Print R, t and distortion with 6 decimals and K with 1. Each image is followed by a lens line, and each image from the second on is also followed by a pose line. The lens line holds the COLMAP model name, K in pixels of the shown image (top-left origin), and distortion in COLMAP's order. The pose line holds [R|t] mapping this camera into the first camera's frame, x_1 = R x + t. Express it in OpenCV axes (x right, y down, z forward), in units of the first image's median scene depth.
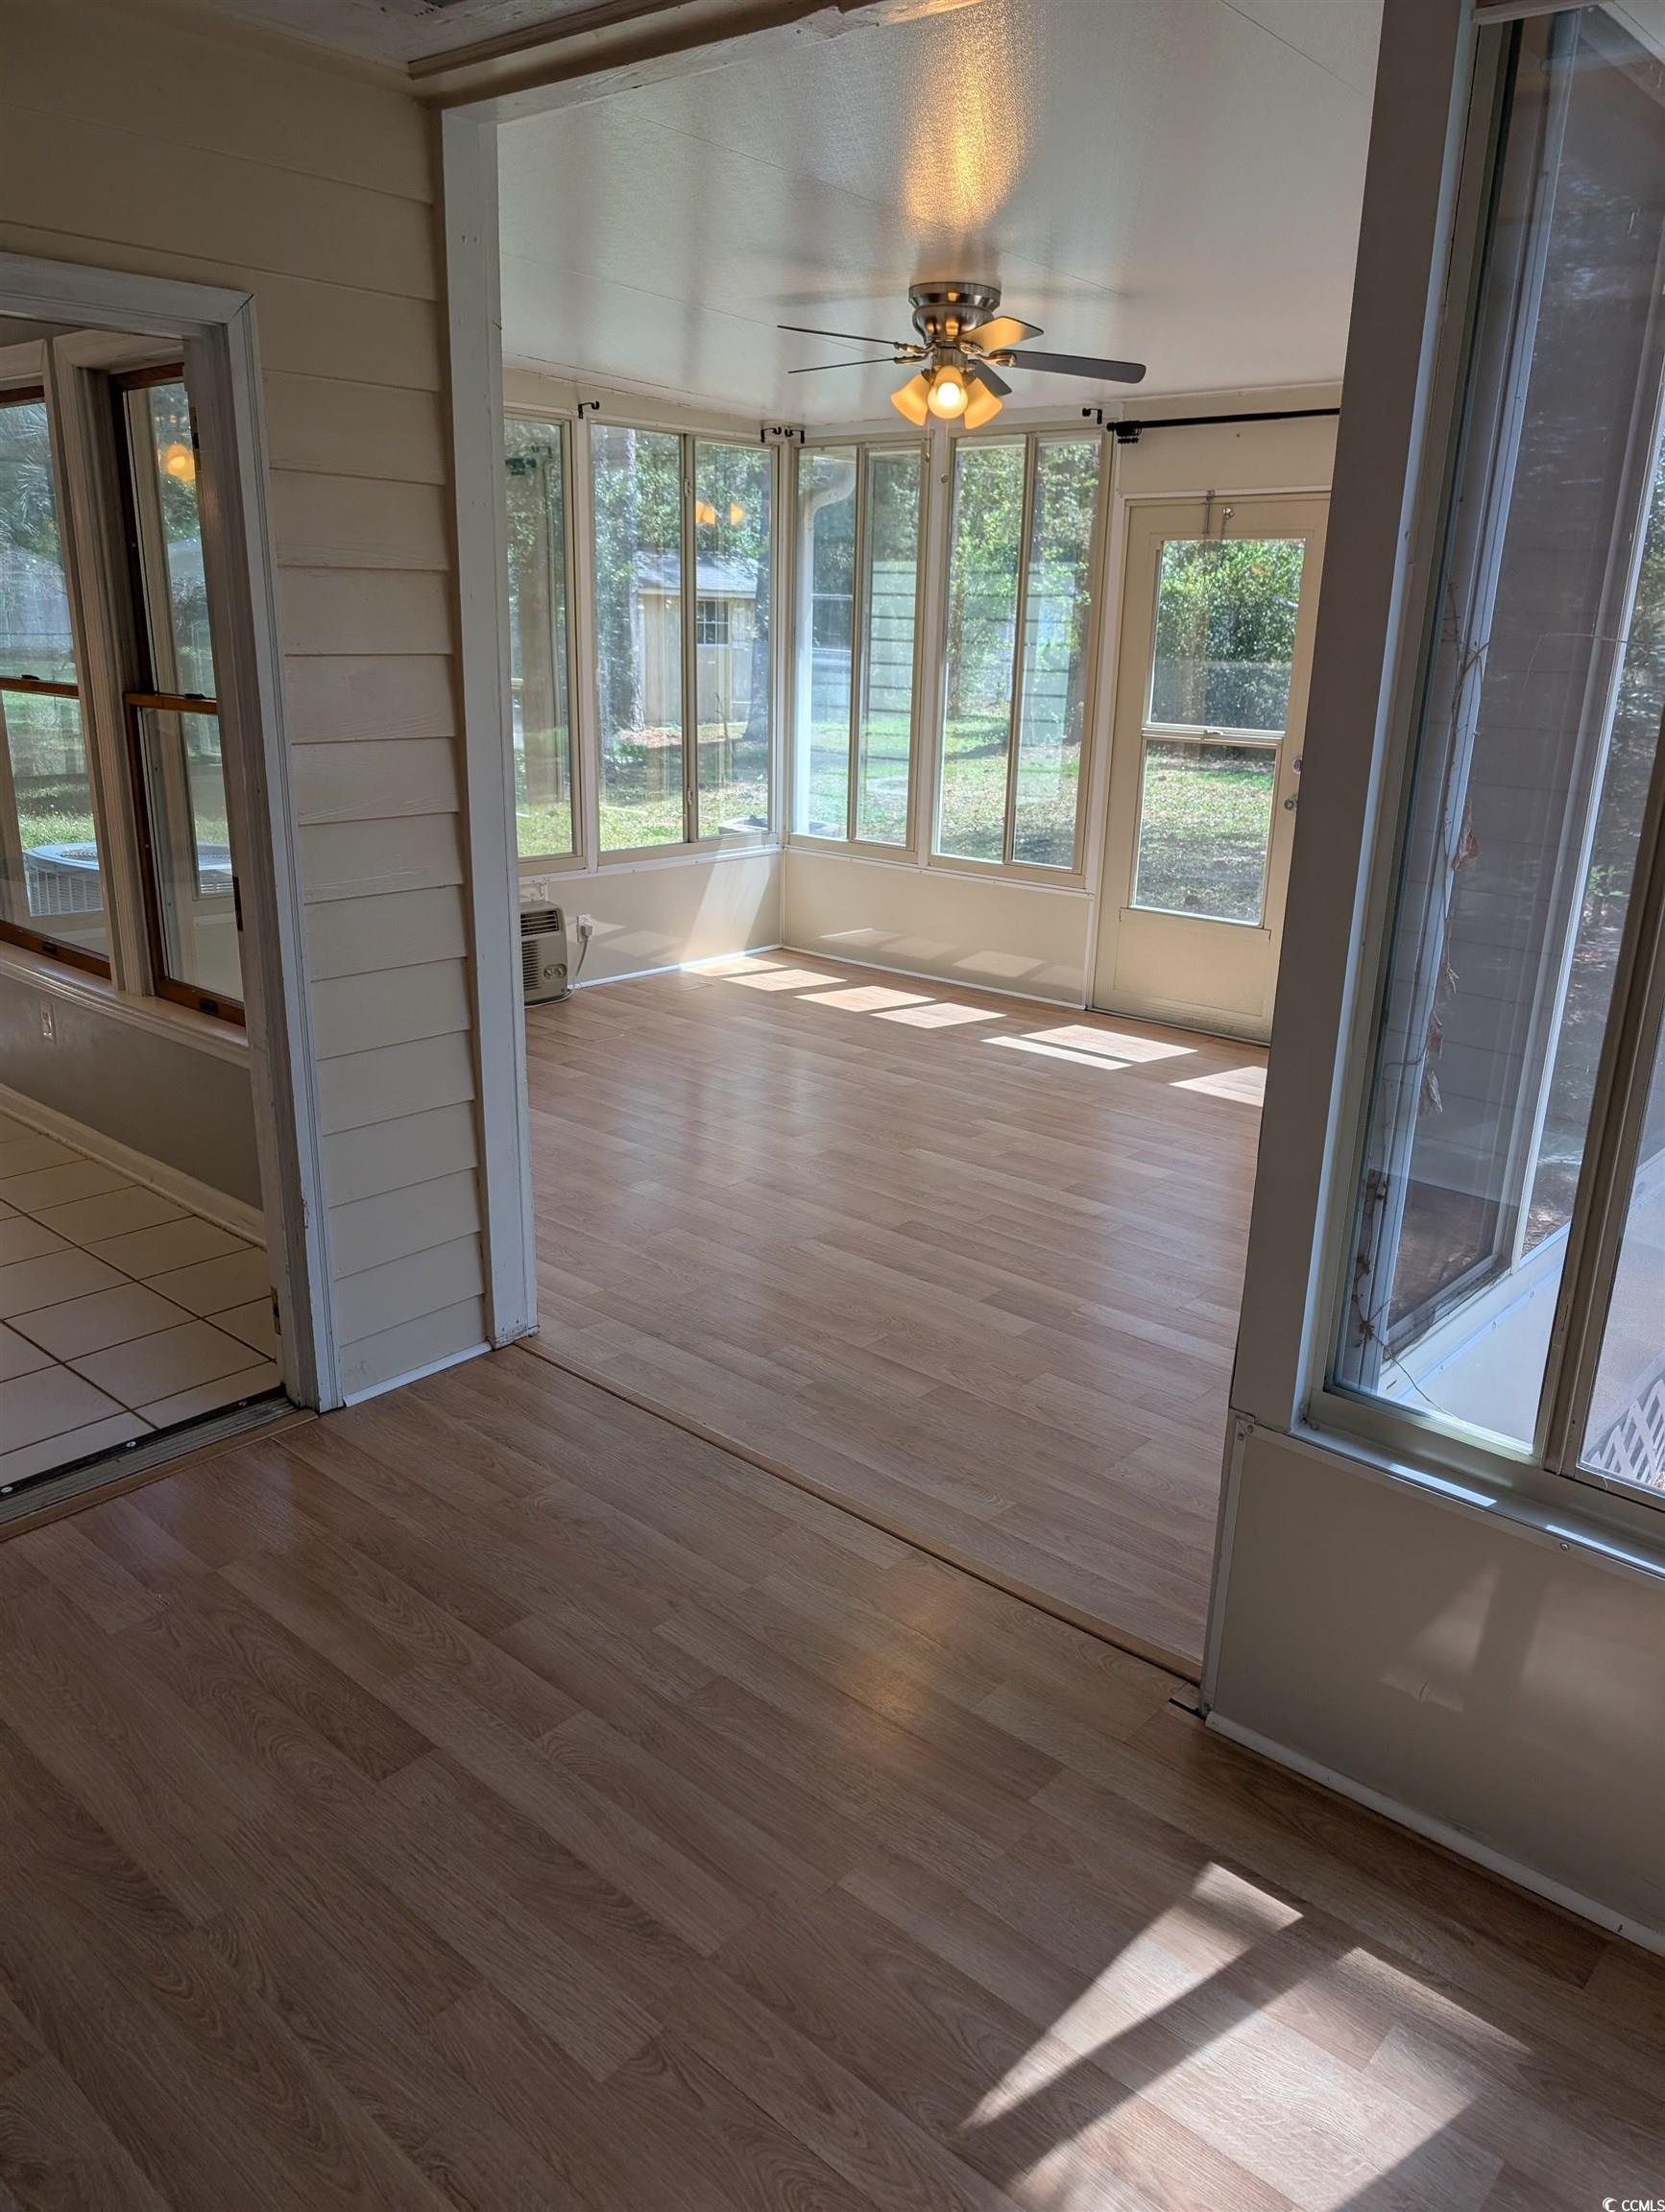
lens RADIAL K [[1589.2, 0, 840.1], [0, 1589.2, 1110.3], [0, 0, 1]] dist [0.014495, -0.014056]
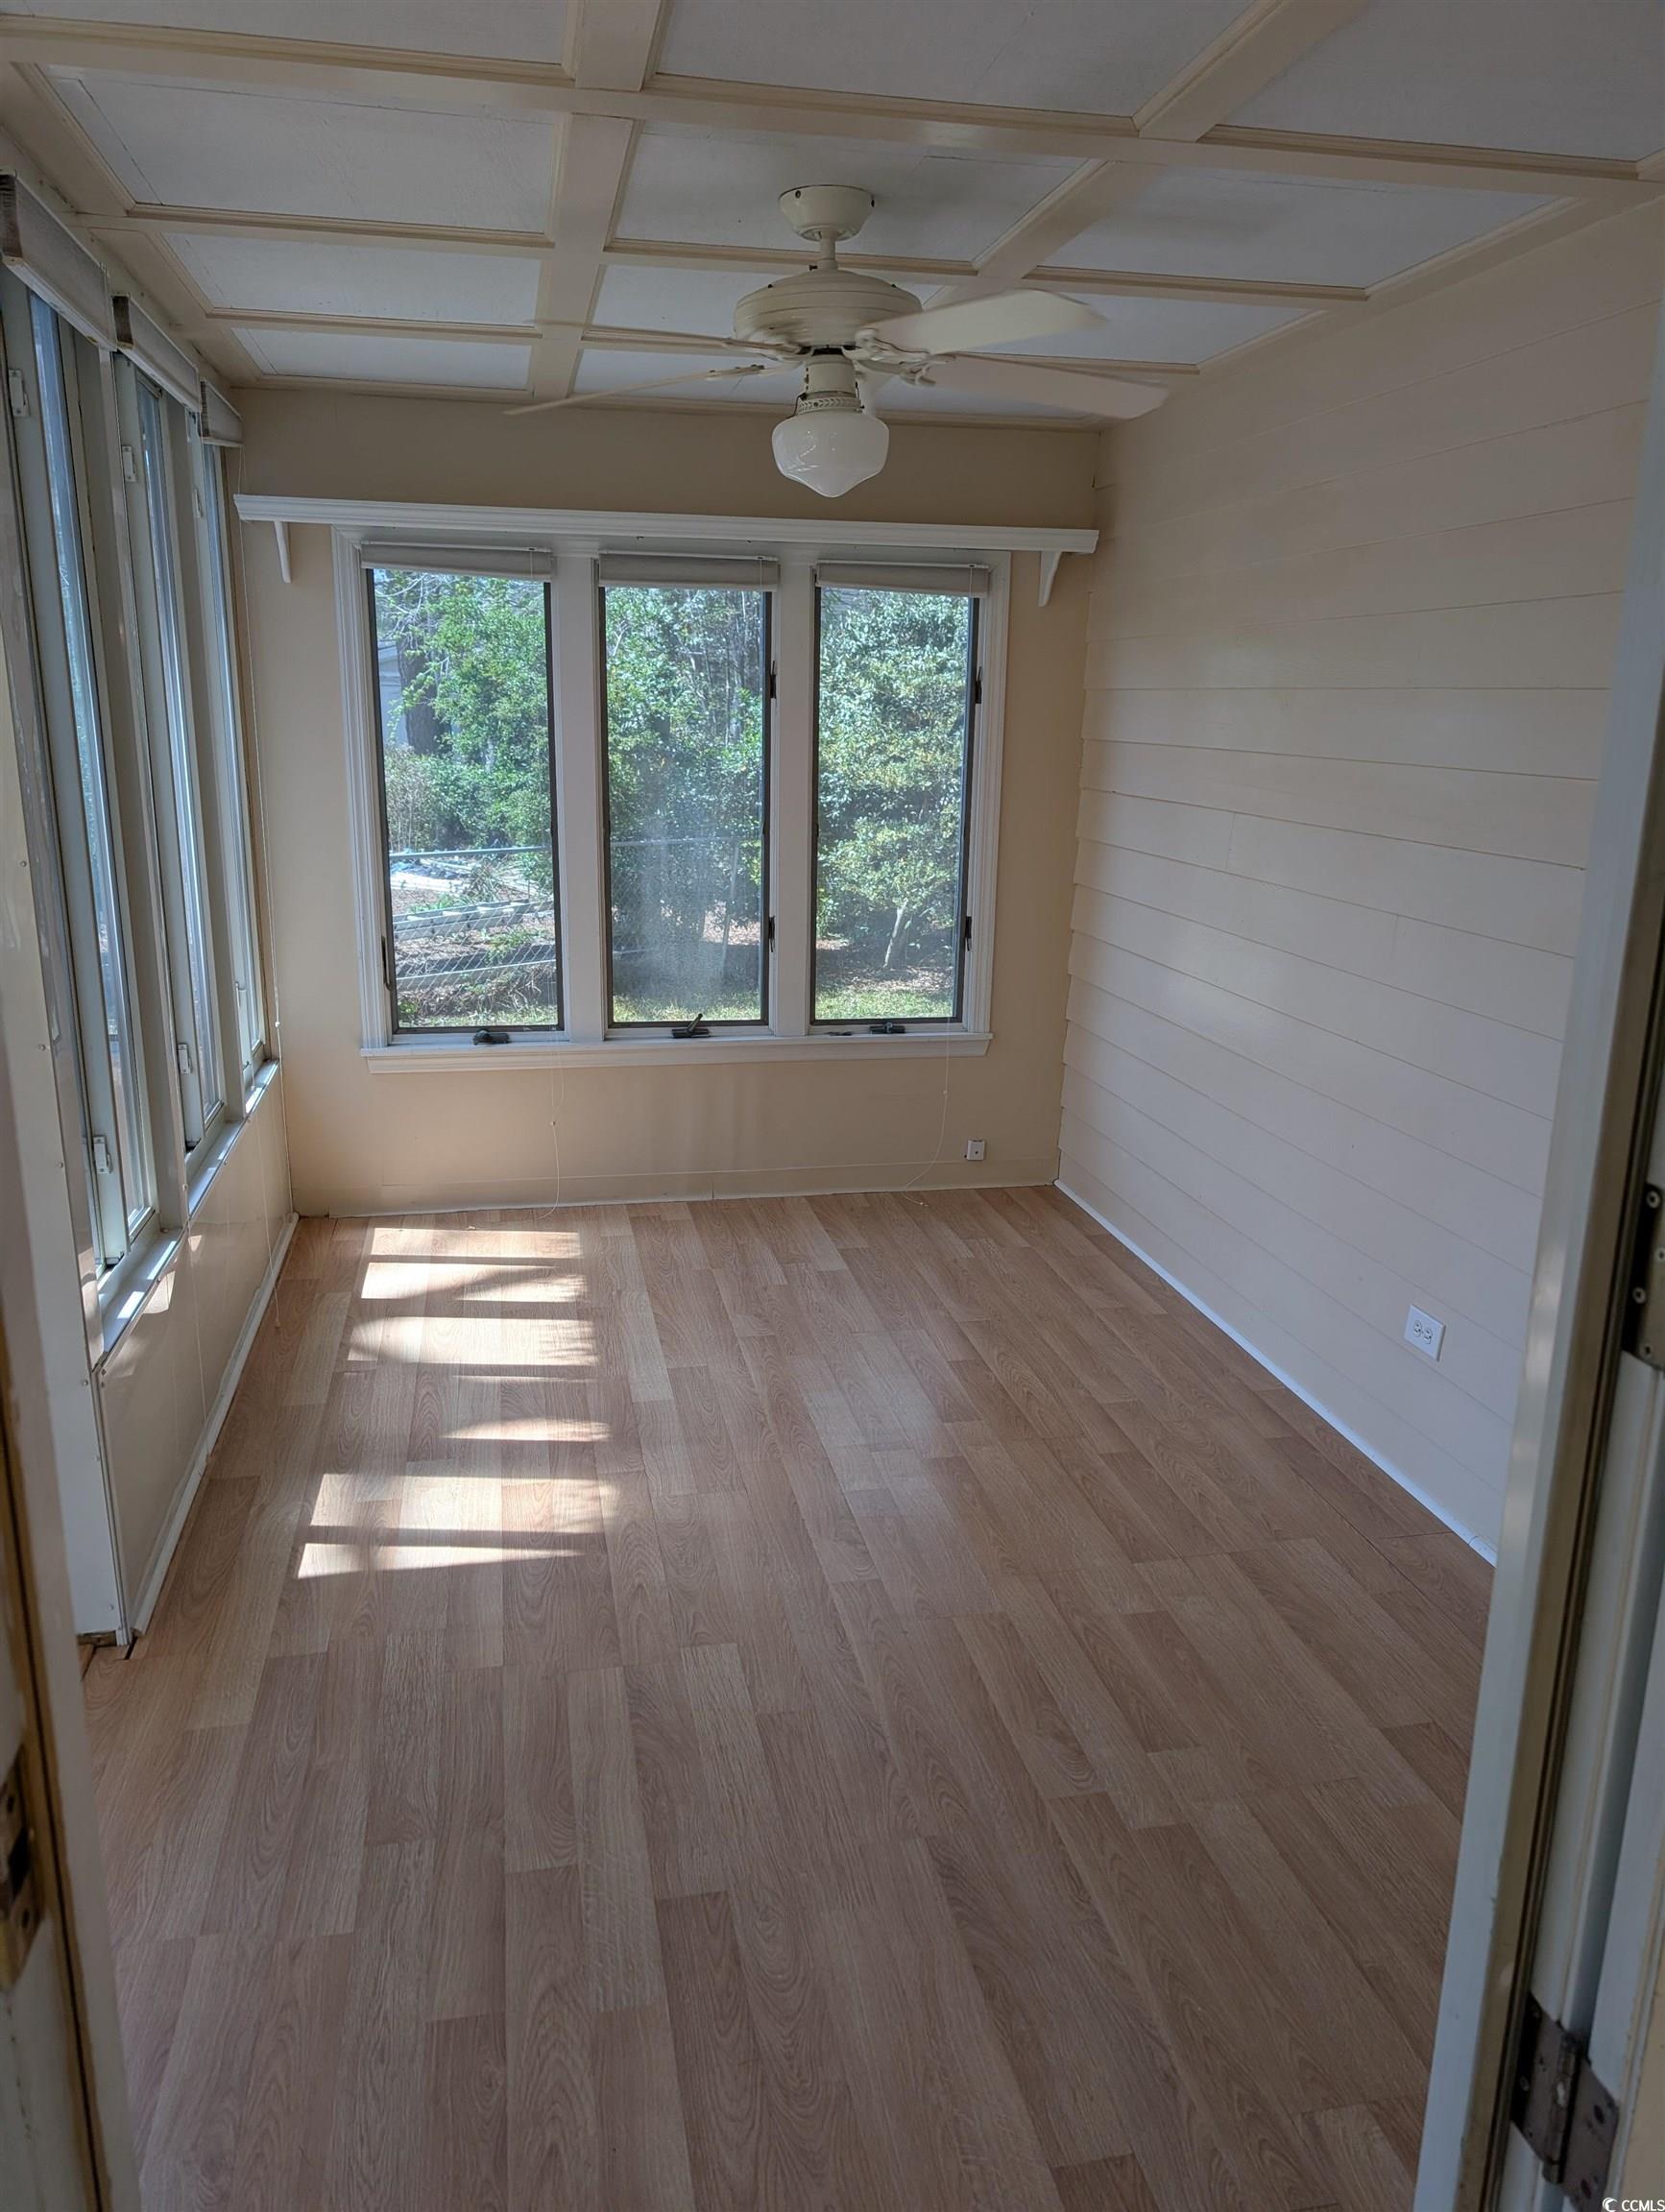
lens RADIAL K [[1589.2, 0, 838.3], [0, 1589.2, 1104.5], [0, 0, 1]] dist [0.014495, -0.014056]
pose [[-0.800090, -0.188528, 0.569485, -0.731109], [0.144246, 0.861015, 0.487695, -0.421019], [-0.582280, 0.472345, -0.661695, 1.238554]]
